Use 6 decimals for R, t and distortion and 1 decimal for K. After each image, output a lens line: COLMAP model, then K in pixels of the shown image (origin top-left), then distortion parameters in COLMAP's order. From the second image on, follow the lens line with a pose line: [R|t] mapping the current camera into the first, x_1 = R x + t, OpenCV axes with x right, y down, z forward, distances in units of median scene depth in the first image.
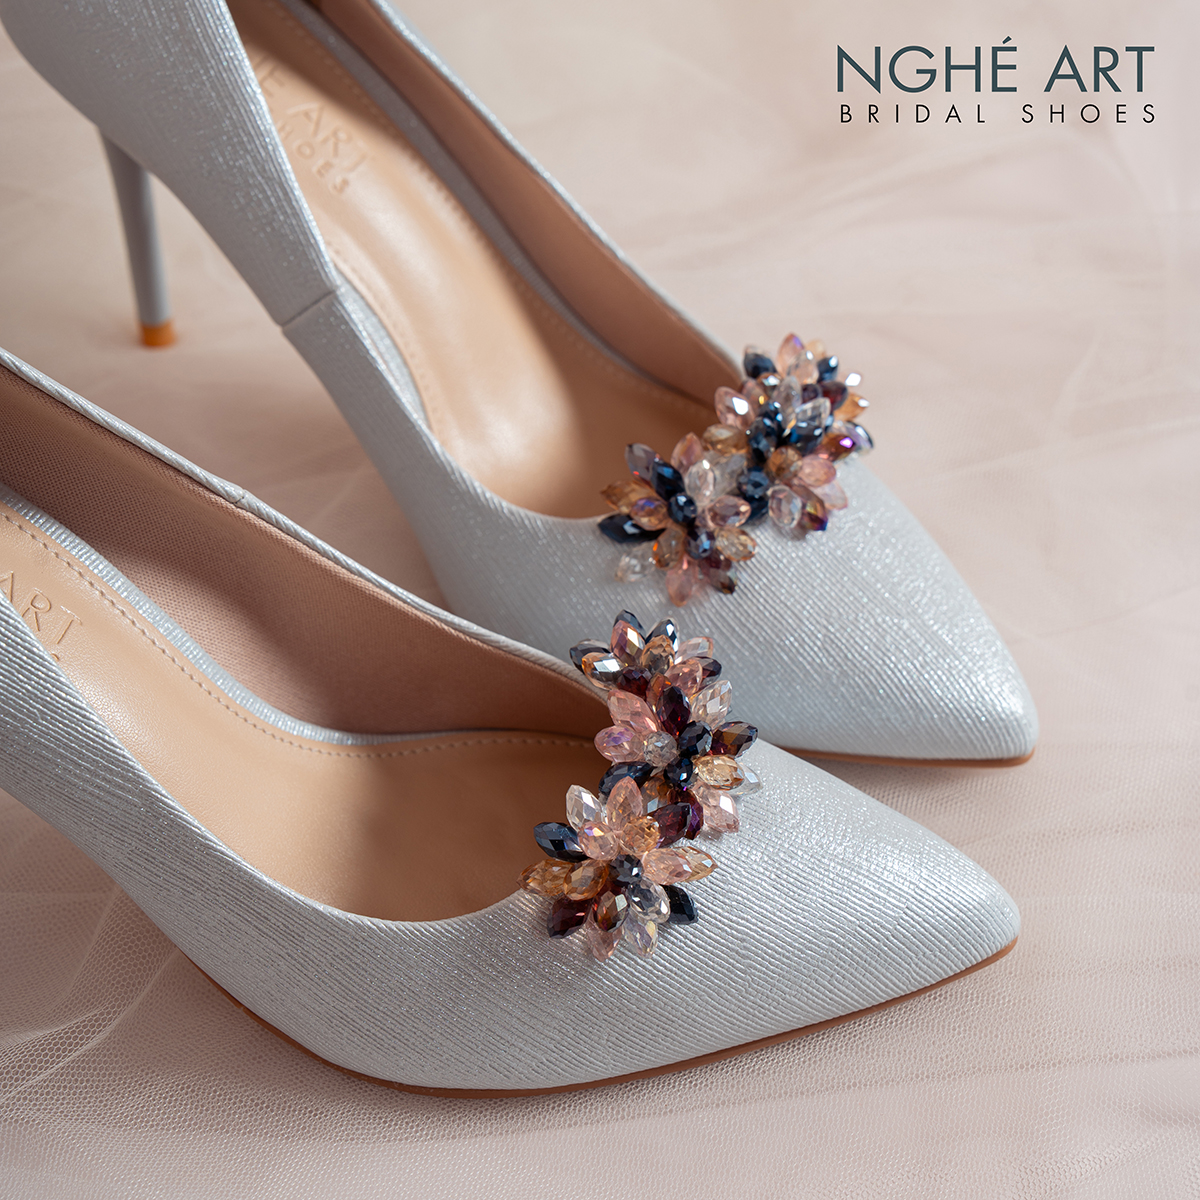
lens RADIAL K [[3609.8, 0, 600.0], [0, 3609.8, 600.0], [0, 0, 1]] dist [0.462644, -0.816372]
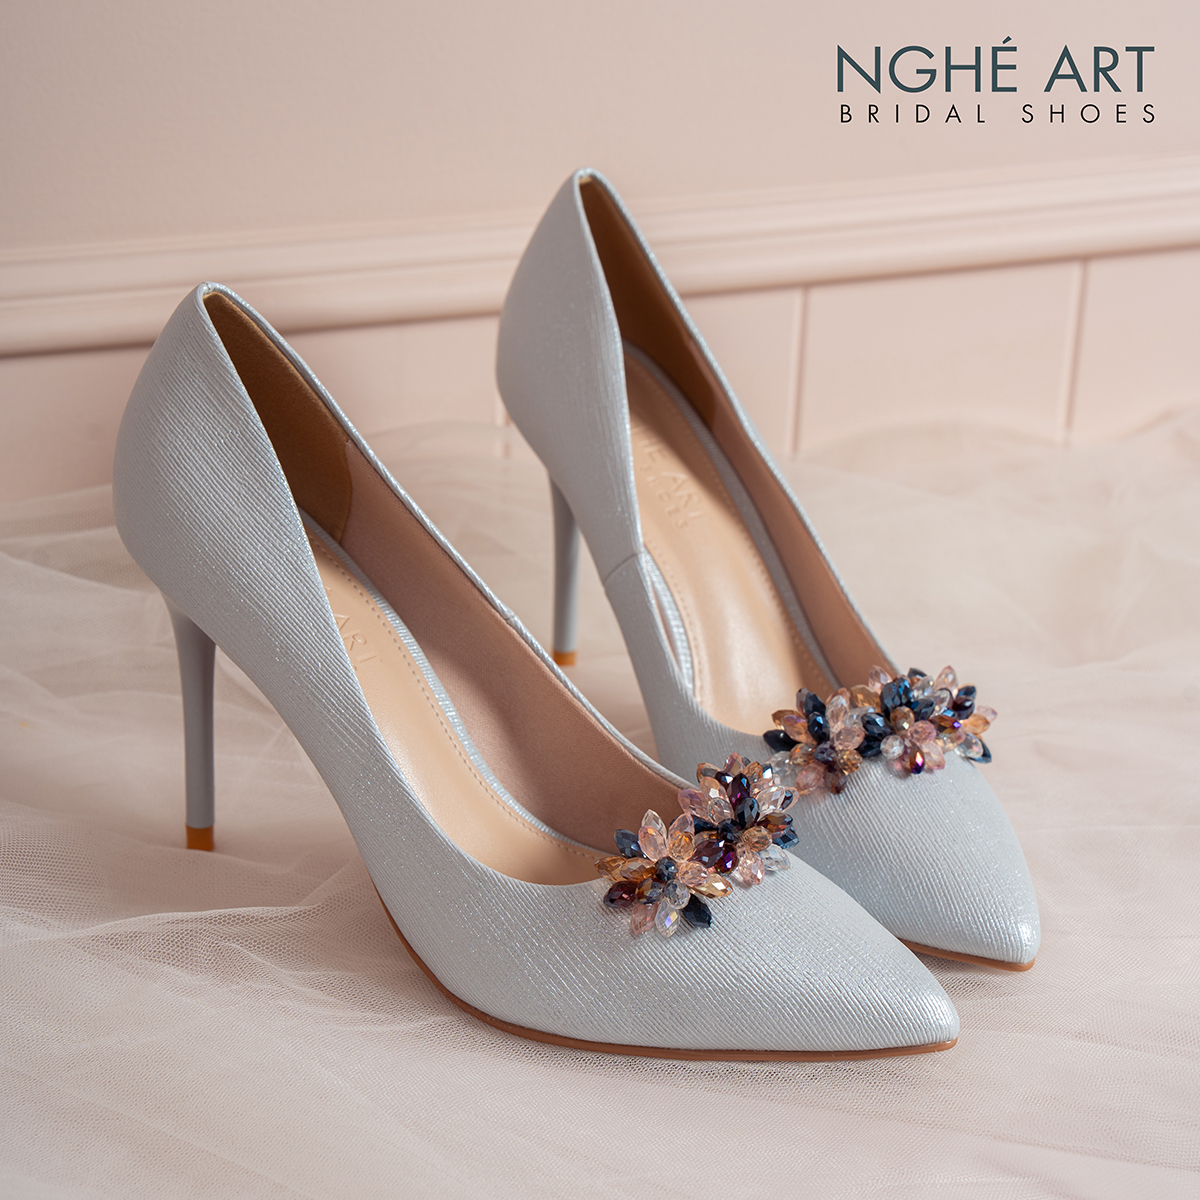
lens RADIAL K [[3609.8, 0, 600.0], [0, 3609.8, 600.0], [0, 0, 1]] dist [0.462644, -0.816372]
pose [[0.936028, 0.198805, -0.290394, 0.330394], [-0.286961, 0.908837, -0.302767, 0.367022], [0.203729, 0.366730, 0.907746, -0.299435]]
